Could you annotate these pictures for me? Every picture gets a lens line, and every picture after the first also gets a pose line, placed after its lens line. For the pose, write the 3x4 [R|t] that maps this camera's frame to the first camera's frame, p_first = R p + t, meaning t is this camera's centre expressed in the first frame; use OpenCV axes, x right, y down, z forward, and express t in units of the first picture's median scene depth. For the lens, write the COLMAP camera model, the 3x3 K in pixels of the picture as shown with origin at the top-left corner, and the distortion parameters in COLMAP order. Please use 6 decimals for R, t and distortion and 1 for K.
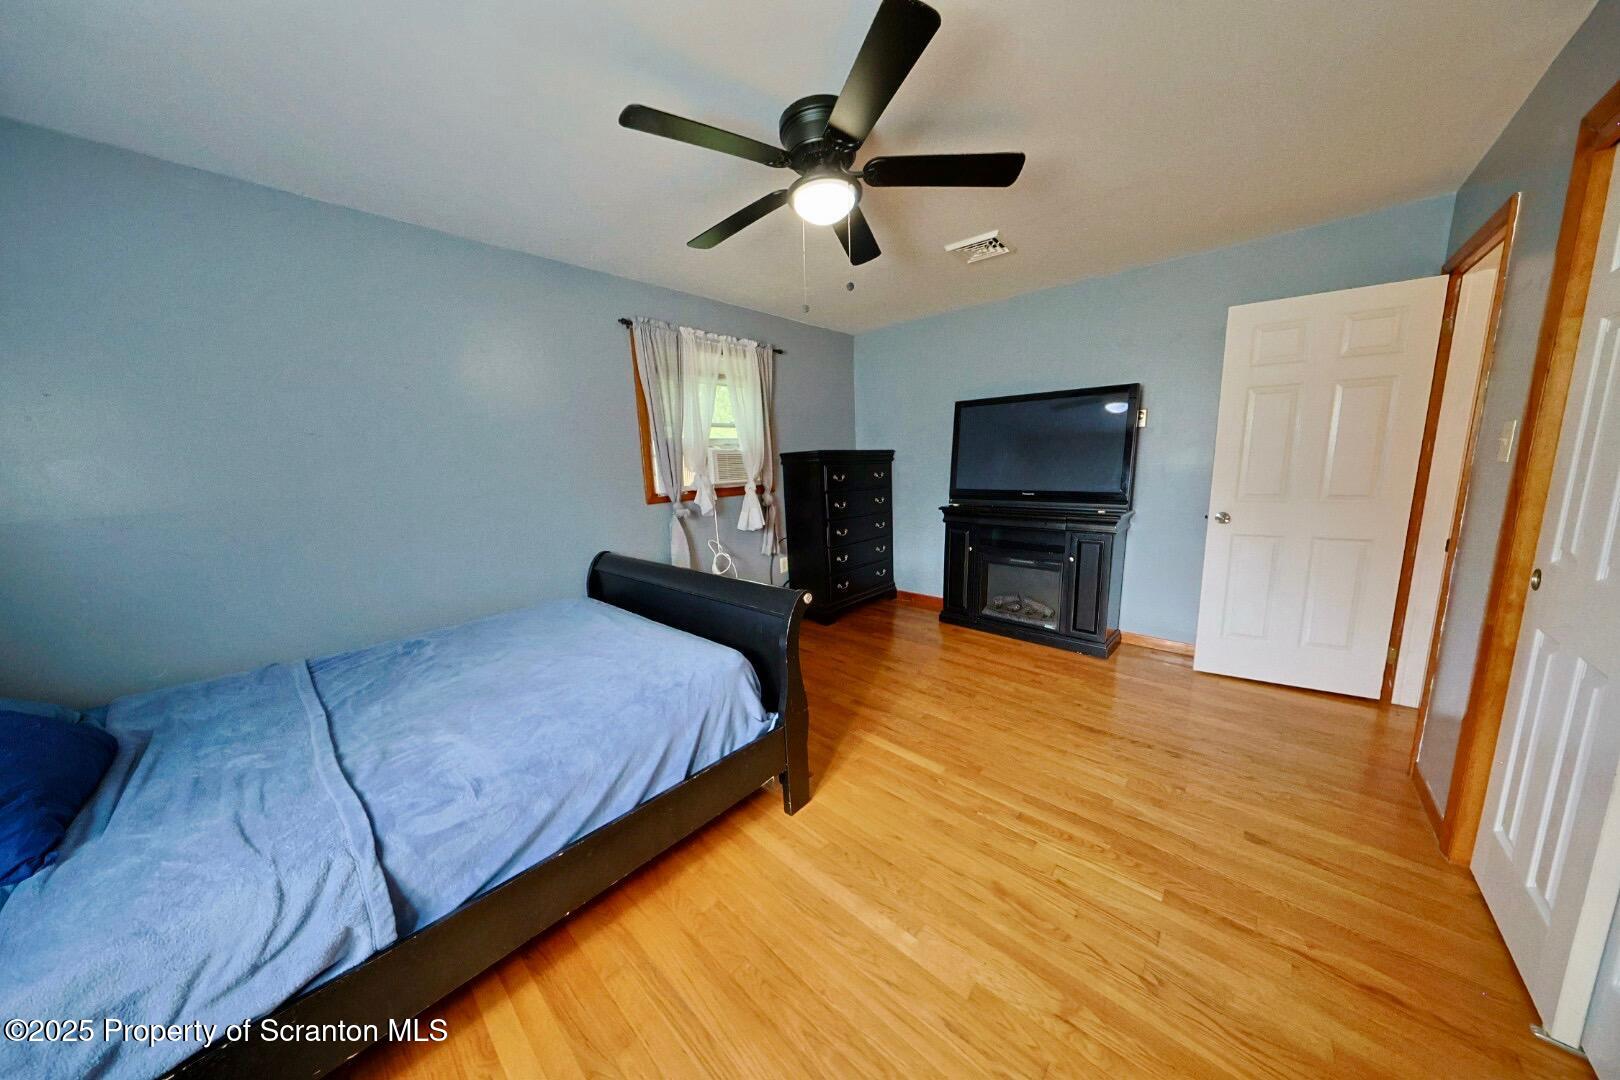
lens RADIAL K [[493.4, 0, 810.0], [0, 493.4, 540.0], [0, 0, 1]] dist [-0.002271, -0.000007]
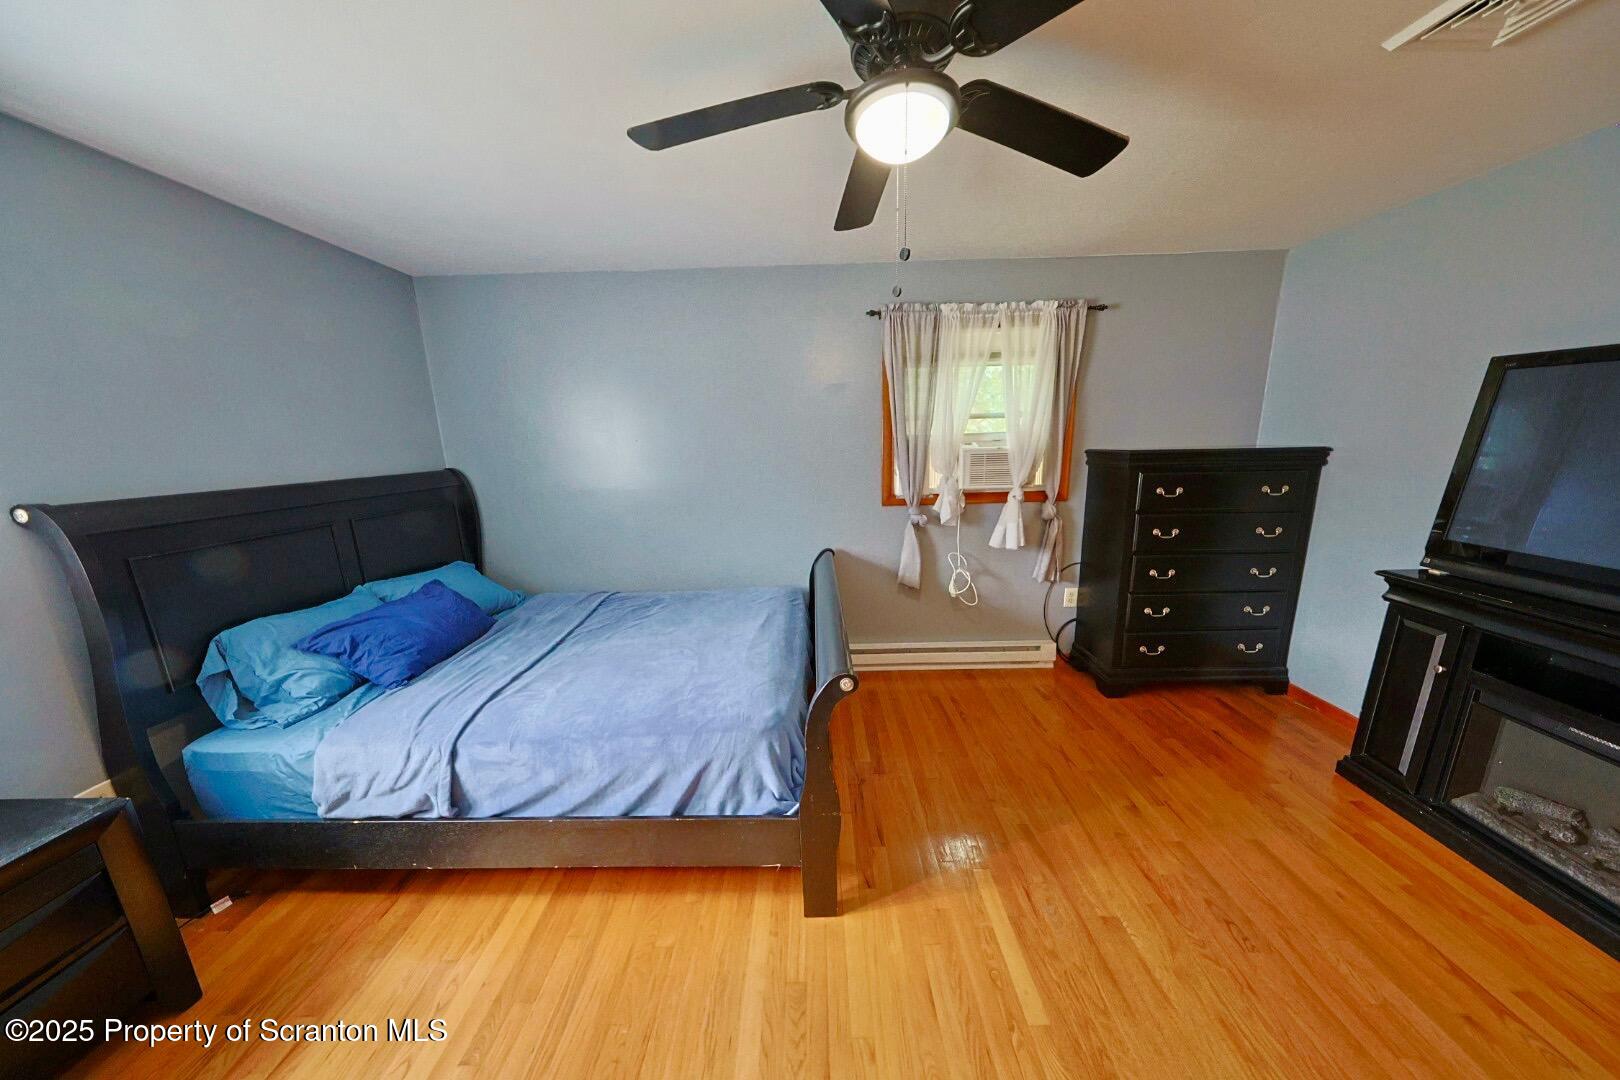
lens RADIAL K [[493.4, 0, 810.0], [0, 493.4, 540.0], [0, 0, 1]] dist [-0.002271, -0.000007]
pose [[0.670182, 0.174715, -0.721340, 0.267752], [-0.116225, 0.984612, 0.130499, -0.112139], [0.733040, -0.003620, 0.680176, 0.244186]]
